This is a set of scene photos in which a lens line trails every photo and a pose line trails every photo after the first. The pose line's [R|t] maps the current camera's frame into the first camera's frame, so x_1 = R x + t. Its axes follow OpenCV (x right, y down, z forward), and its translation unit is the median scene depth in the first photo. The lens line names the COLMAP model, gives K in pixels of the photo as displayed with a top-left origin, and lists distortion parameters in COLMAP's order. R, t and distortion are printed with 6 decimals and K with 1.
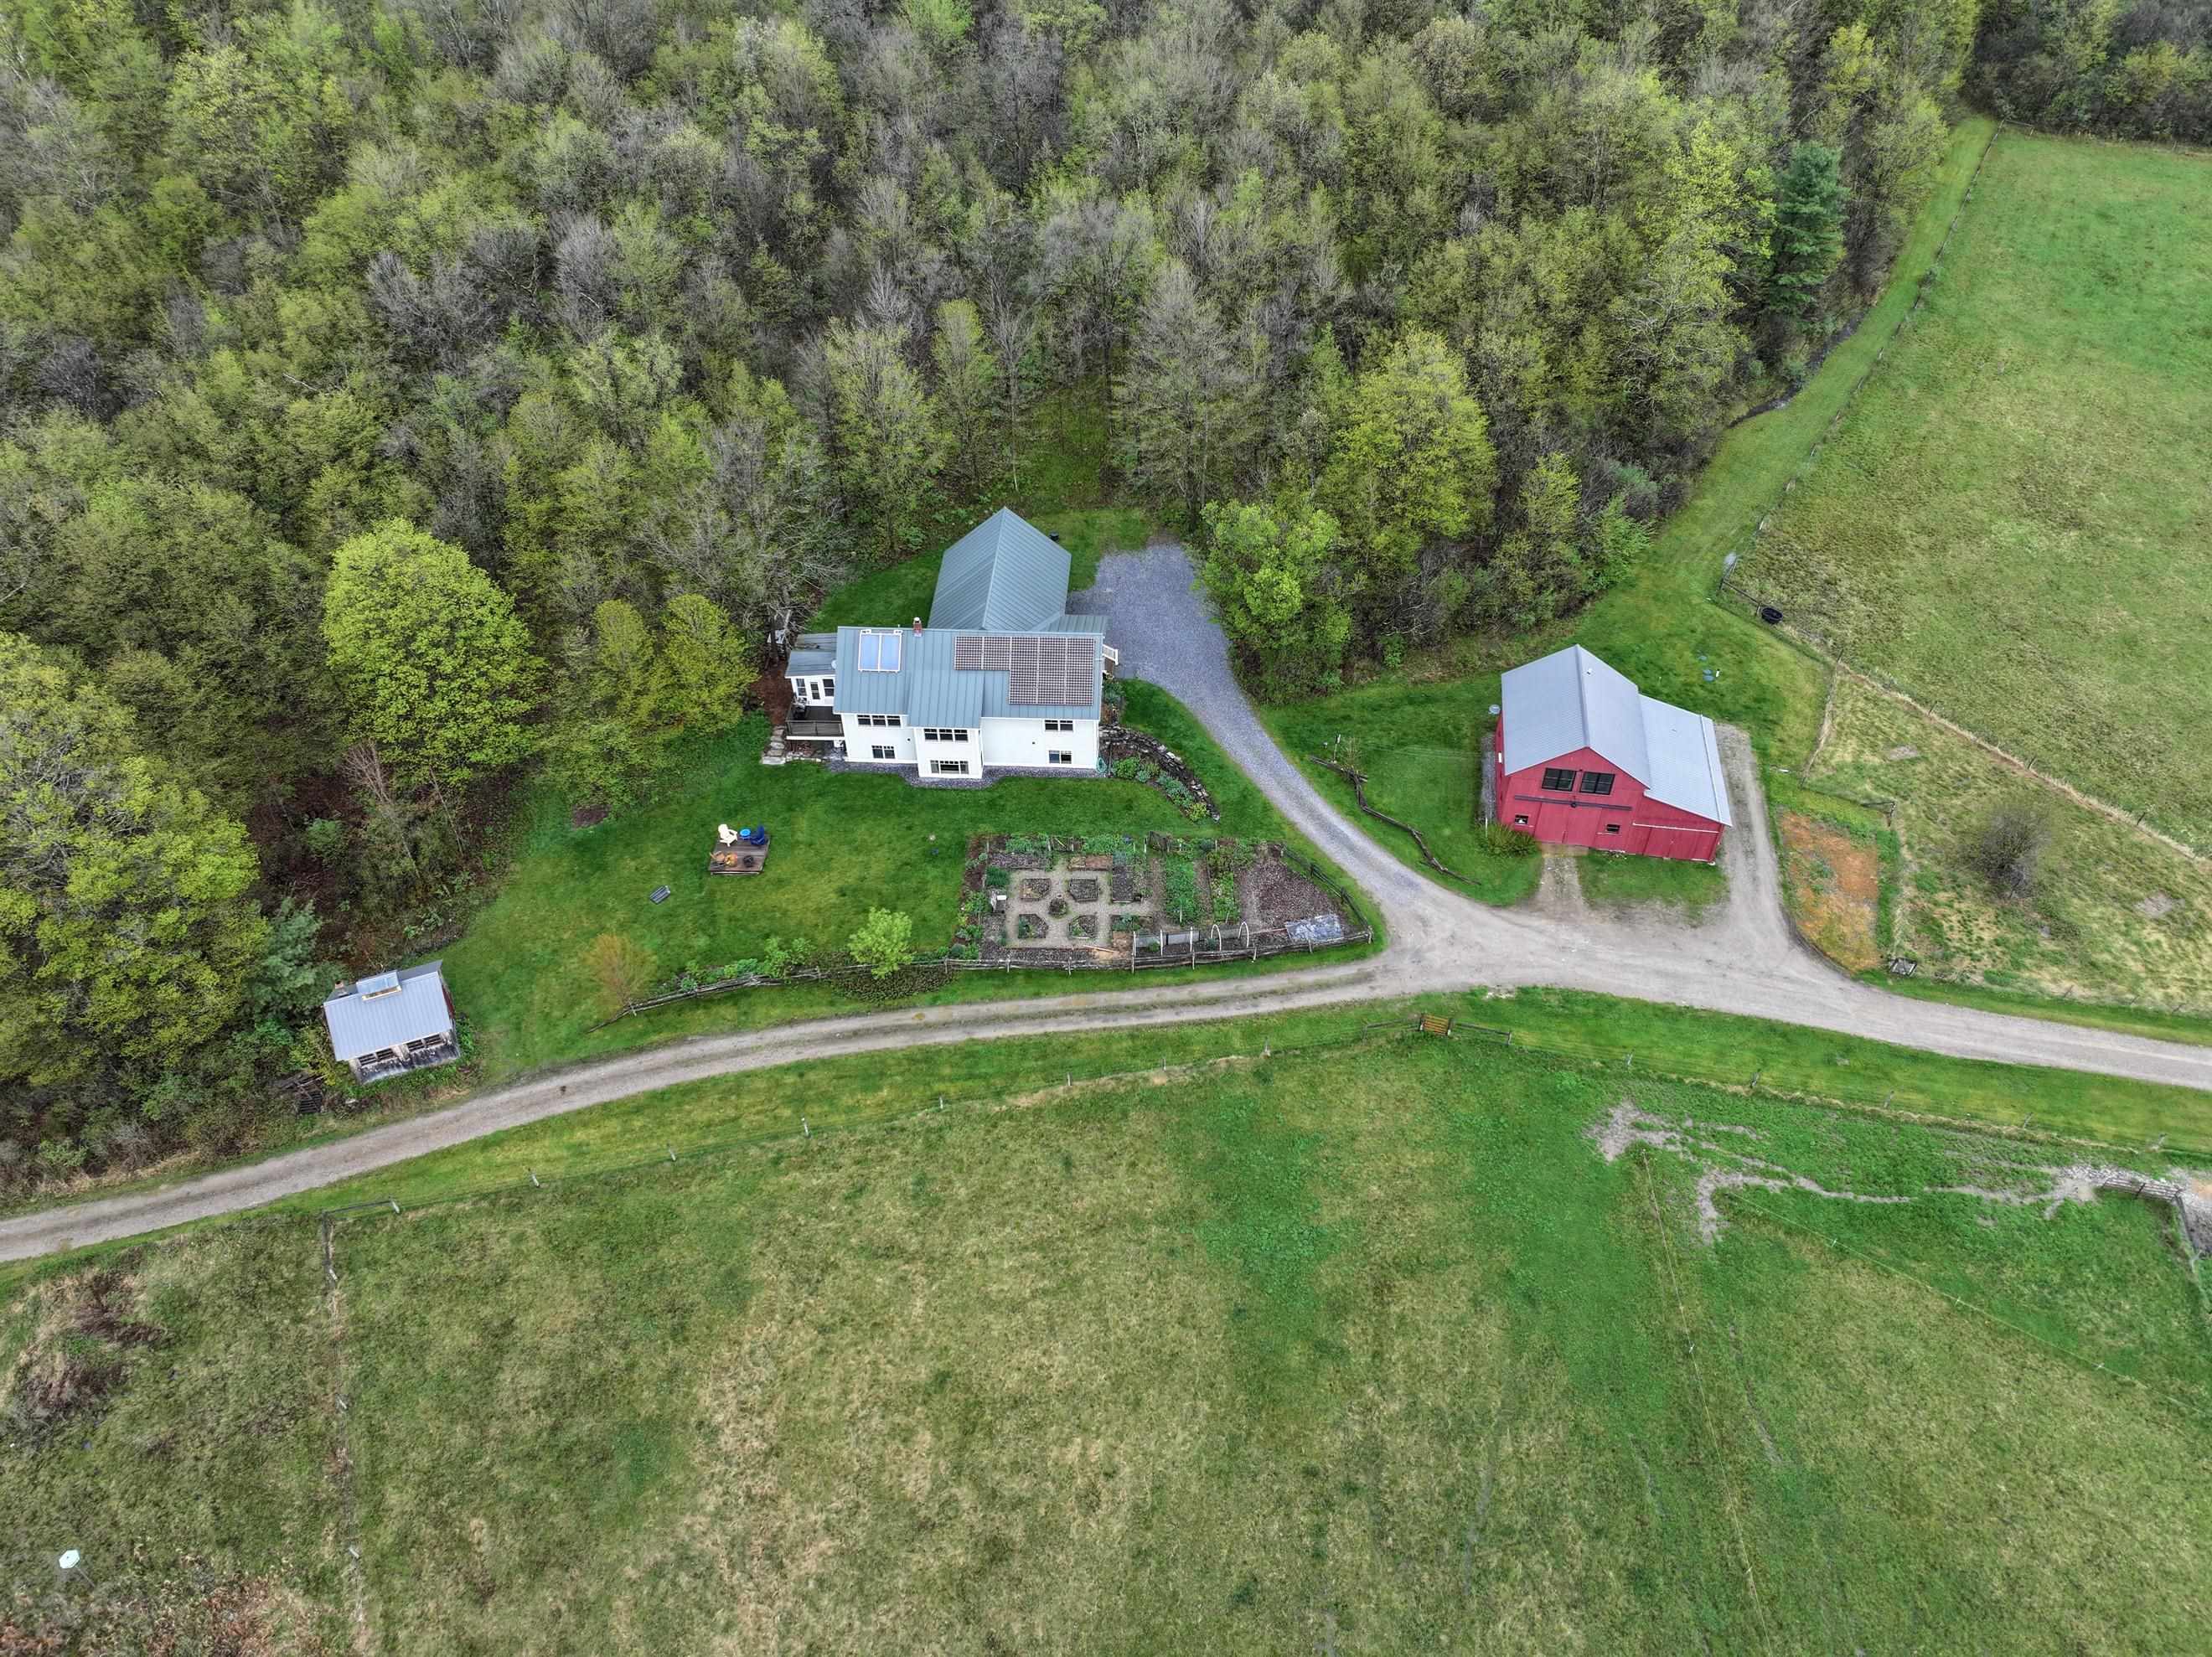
lens RADIAL K [[1533.4, 0, 1106.0], [0, 1533.4, 826.8], [0, 0, 1]] dist [0.004419, 0.000148]
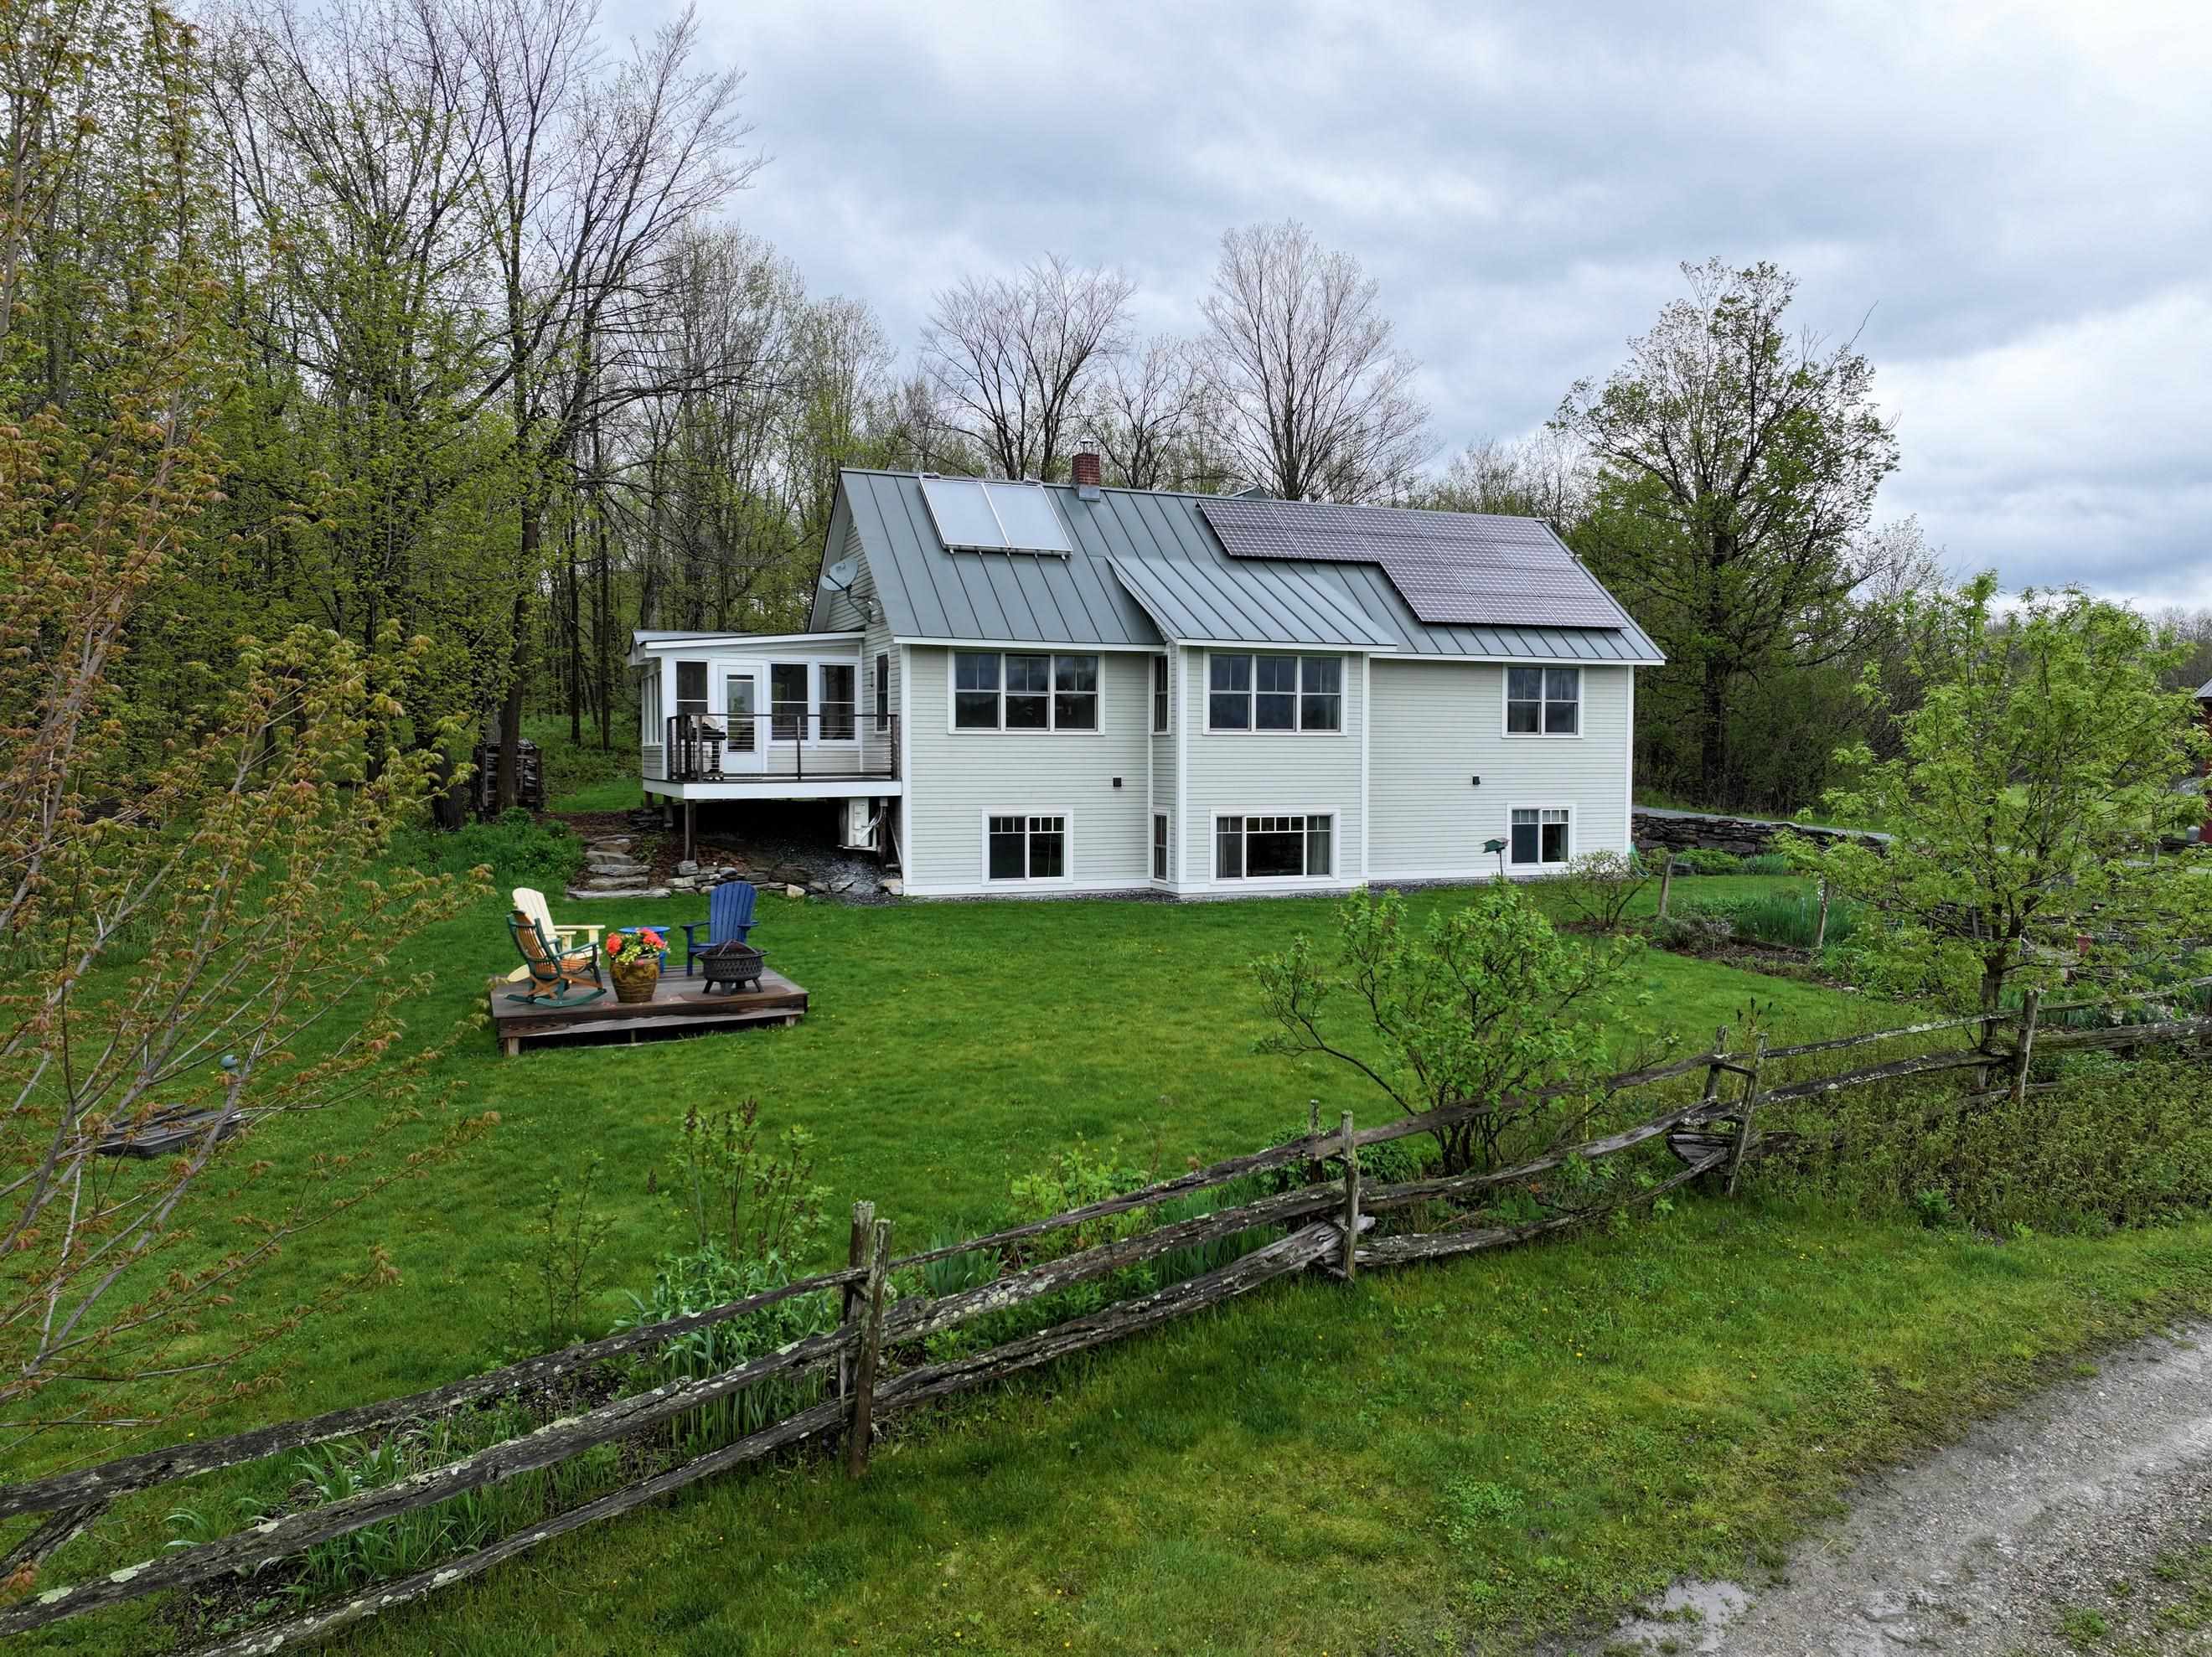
lens RADIAL K [[1533.4, 0, 1106.0], [0, 1533.4, 826.8], [0, 0, 1]] dist [0.004419, 0.000148]
pose [[0.901295, 0.003503, 0.433192, -0.260625], [0.285837, 0.746591, -0.600748, 0.126255], [-0.325522, 0.665274, 0.671898, 0.818794]]
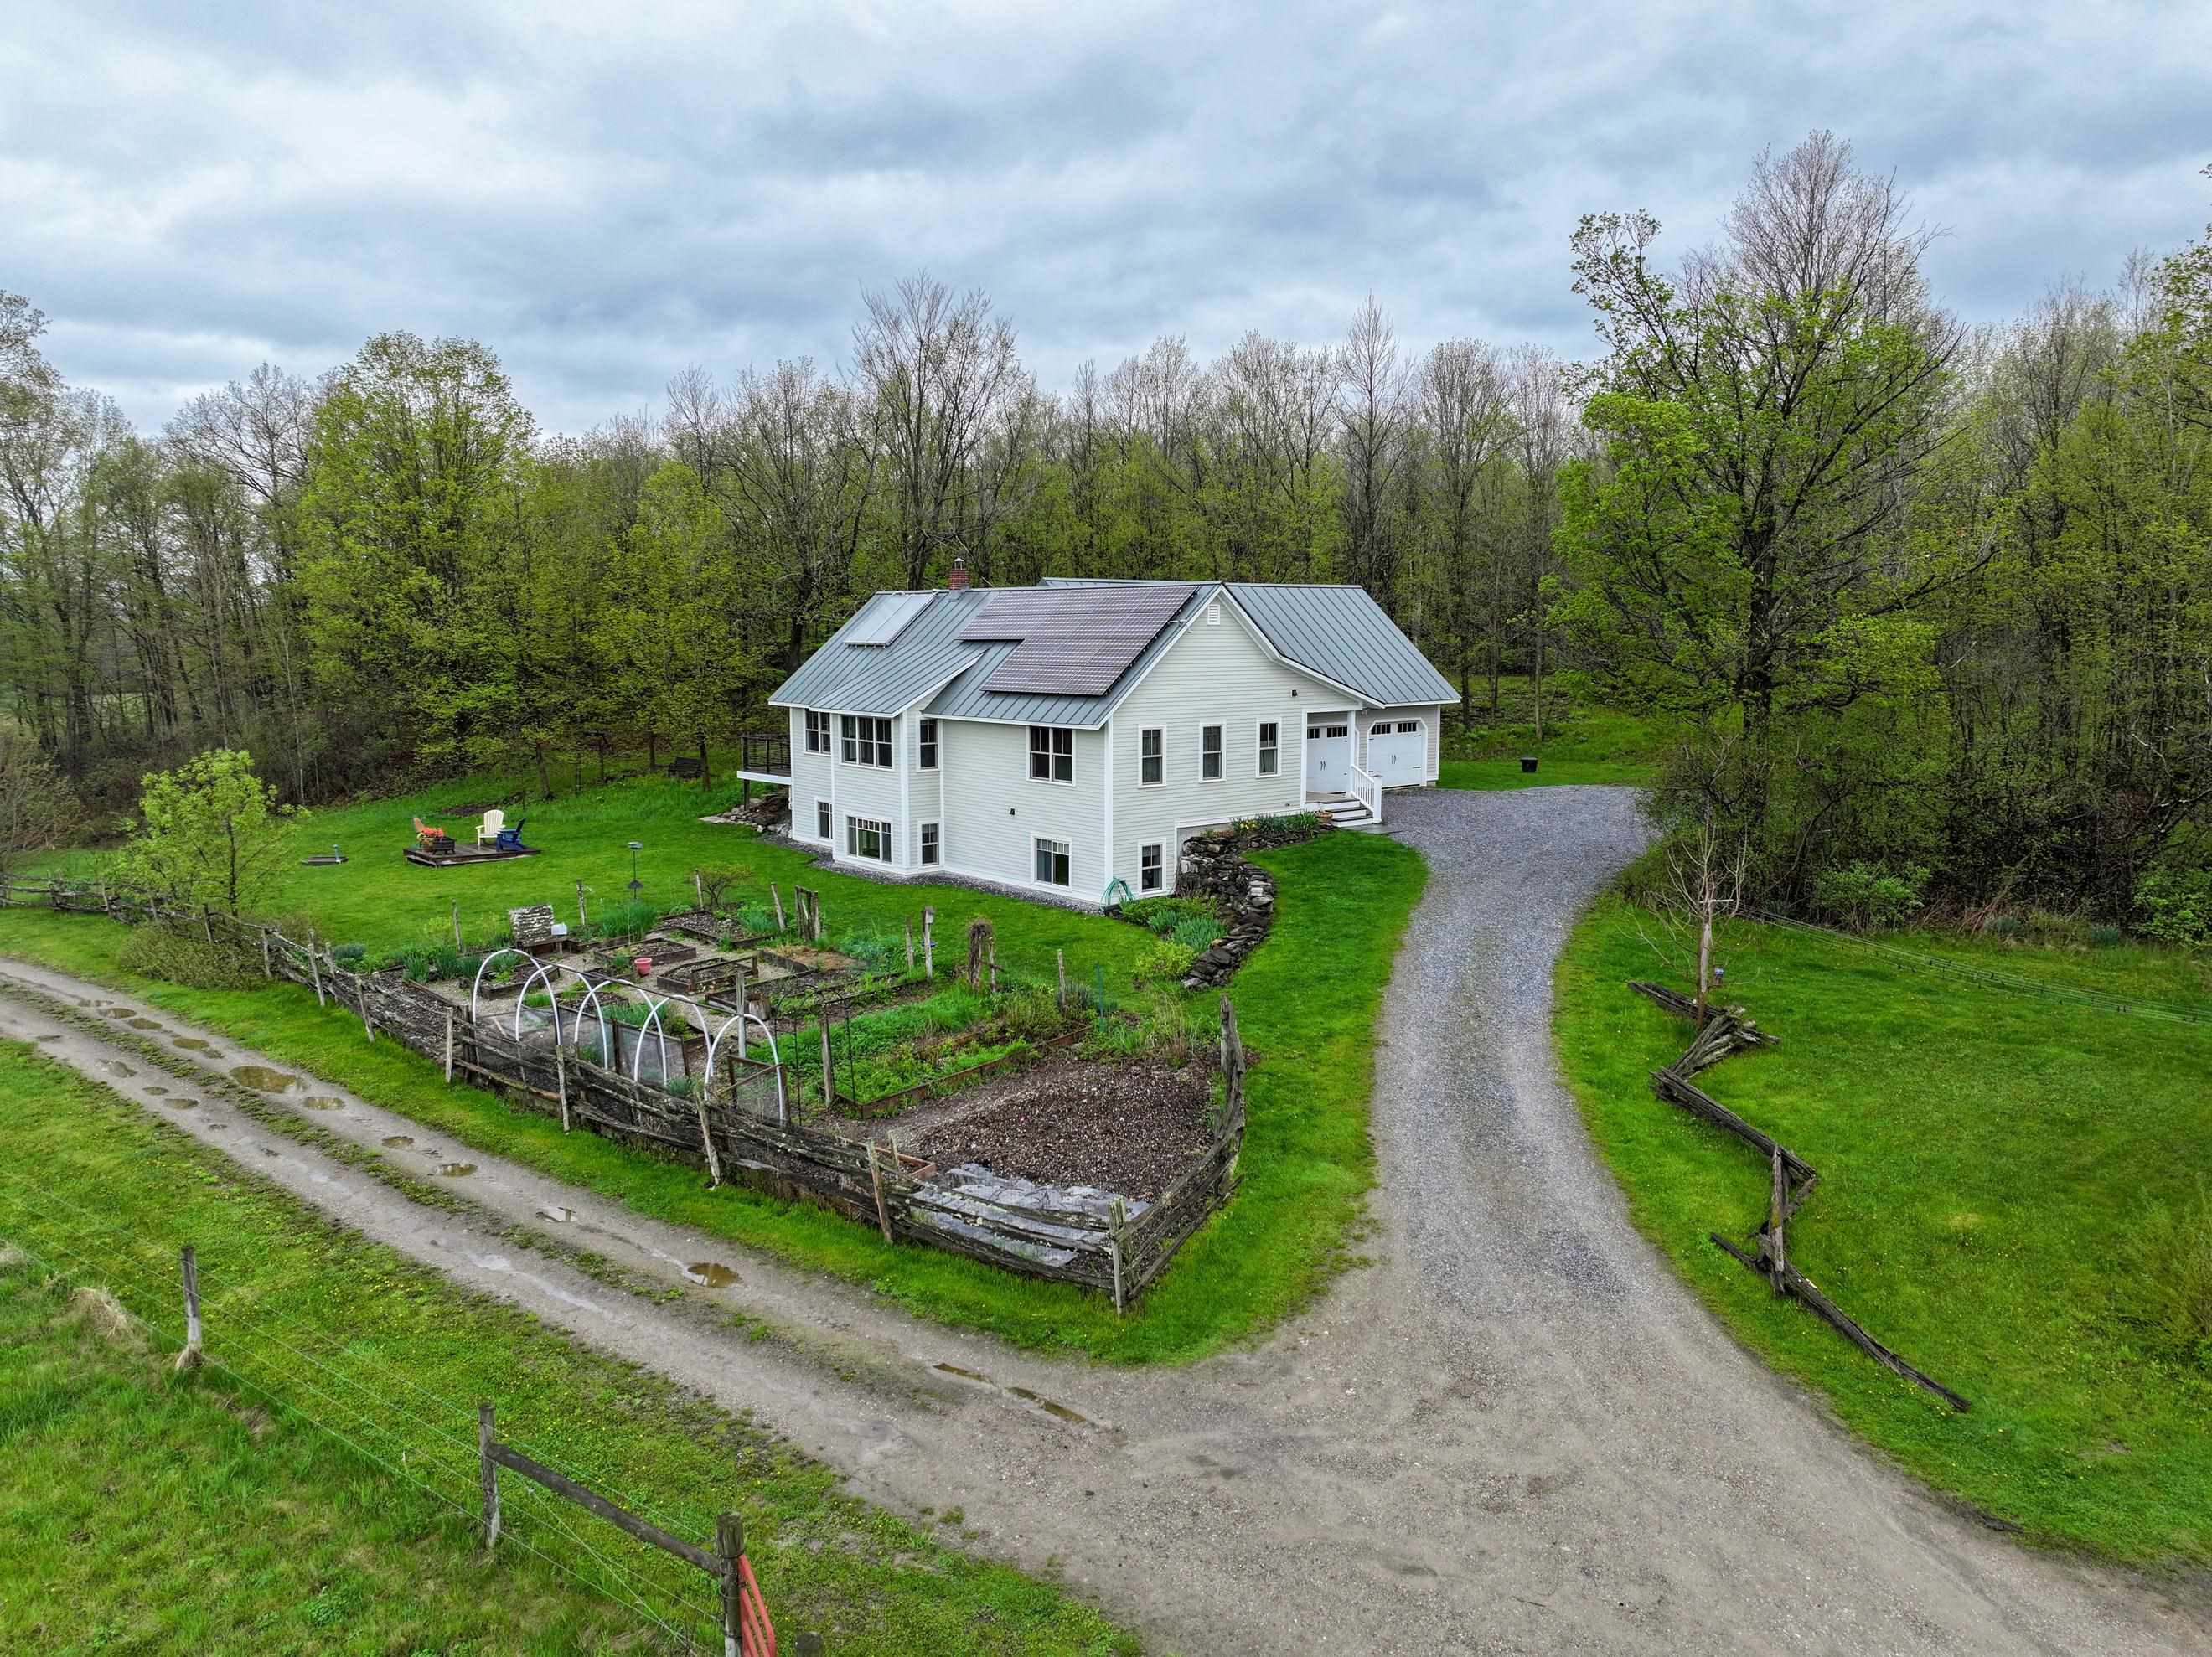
lens RADIAL K [[1533.4, 0, 1106.0], [0, 1533.4, 826.8], [0, 0, 1]] dist [0.004419, 0.000148]
pose [[0.691043, 0.114046, -0.713760, 0.273579], [-0.509587, 0.777188, -0.369188, 0.091413], [0.512621, 0.618848, 0.595187, 0.769919]]
